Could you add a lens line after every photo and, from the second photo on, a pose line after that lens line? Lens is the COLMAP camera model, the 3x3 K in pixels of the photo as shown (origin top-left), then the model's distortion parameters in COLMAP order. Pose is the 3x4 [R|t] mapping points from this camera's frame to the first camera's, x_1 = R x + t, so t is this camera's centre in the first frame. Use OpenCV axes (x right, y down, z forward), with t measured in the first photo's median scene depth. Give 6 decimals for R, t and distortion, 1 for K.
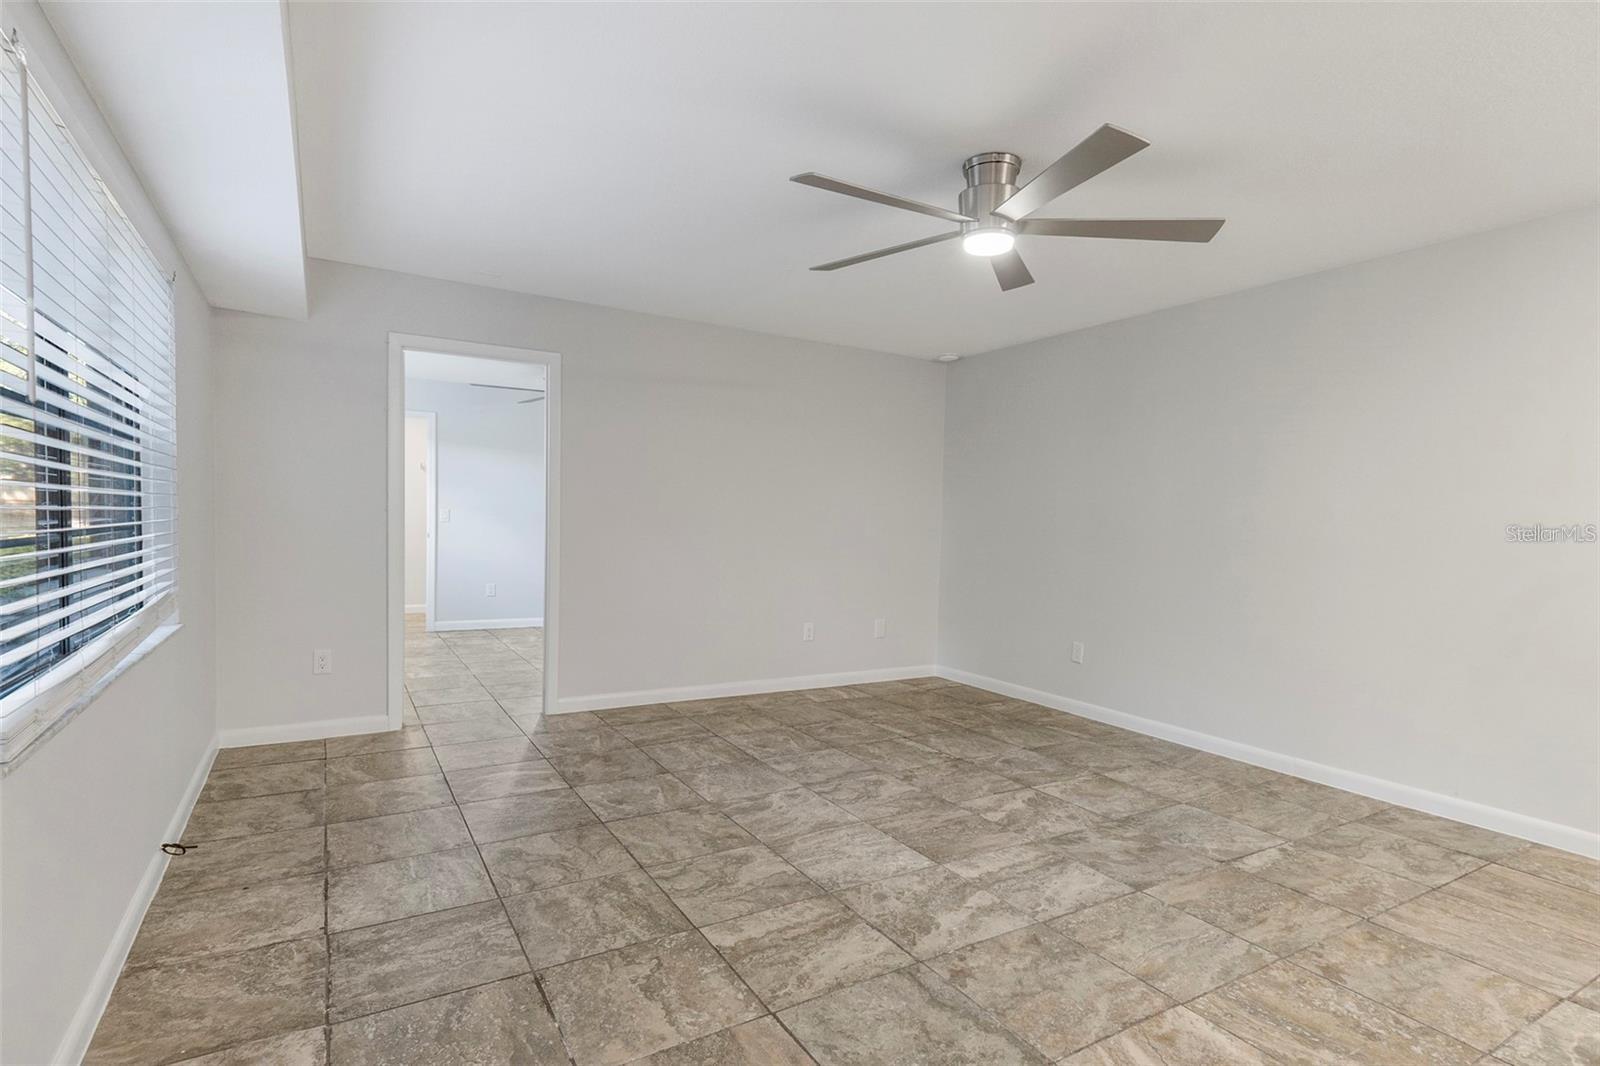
lens RADIAL K [[785.0, 0, 789.8], [0, 785.0, 512.2], [0, 0, 1]] dist [-0.002765, 0.000011]
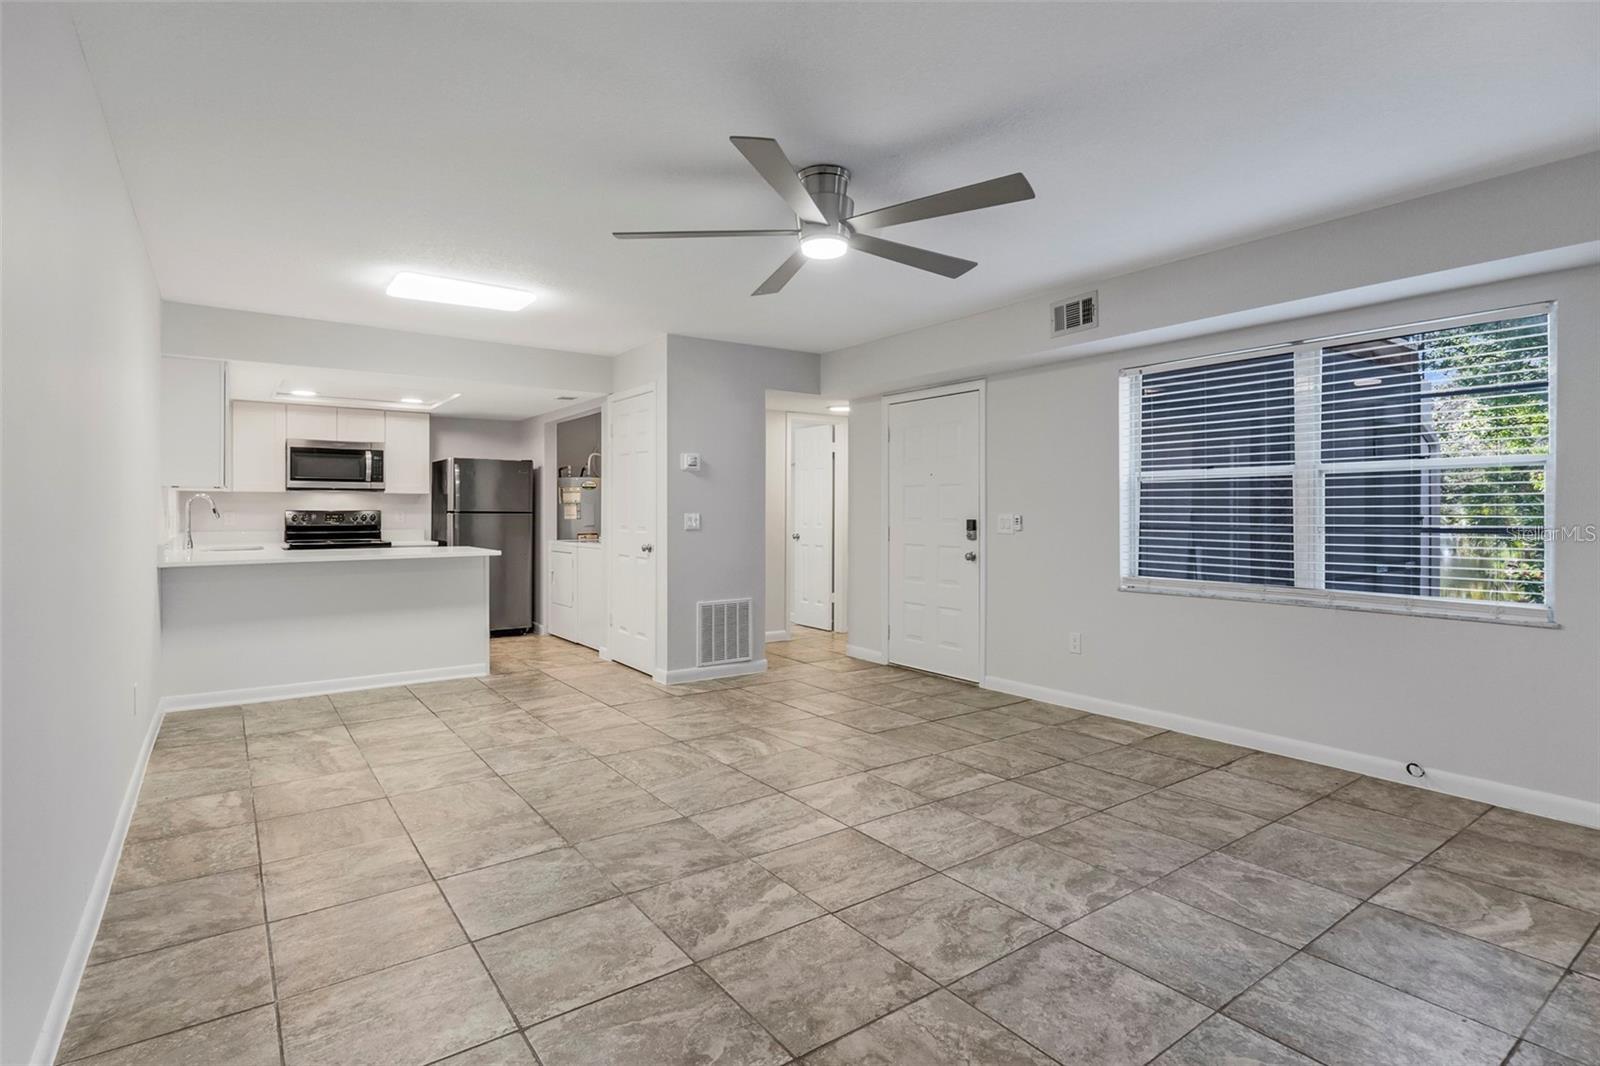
lens RADIAL K [[785.0, 0, 789.8], [0, 785.0, 512.2], [0, 0, 1]] dist [-0.002765, 0.000011]
pose [[-0.994594, -0.025379, -0.100688, 0.383375], [-0.024605, 0.999657, -0.008922, 0.024839], [0.100880, -0.006397, -0.994878, 2.009884]]
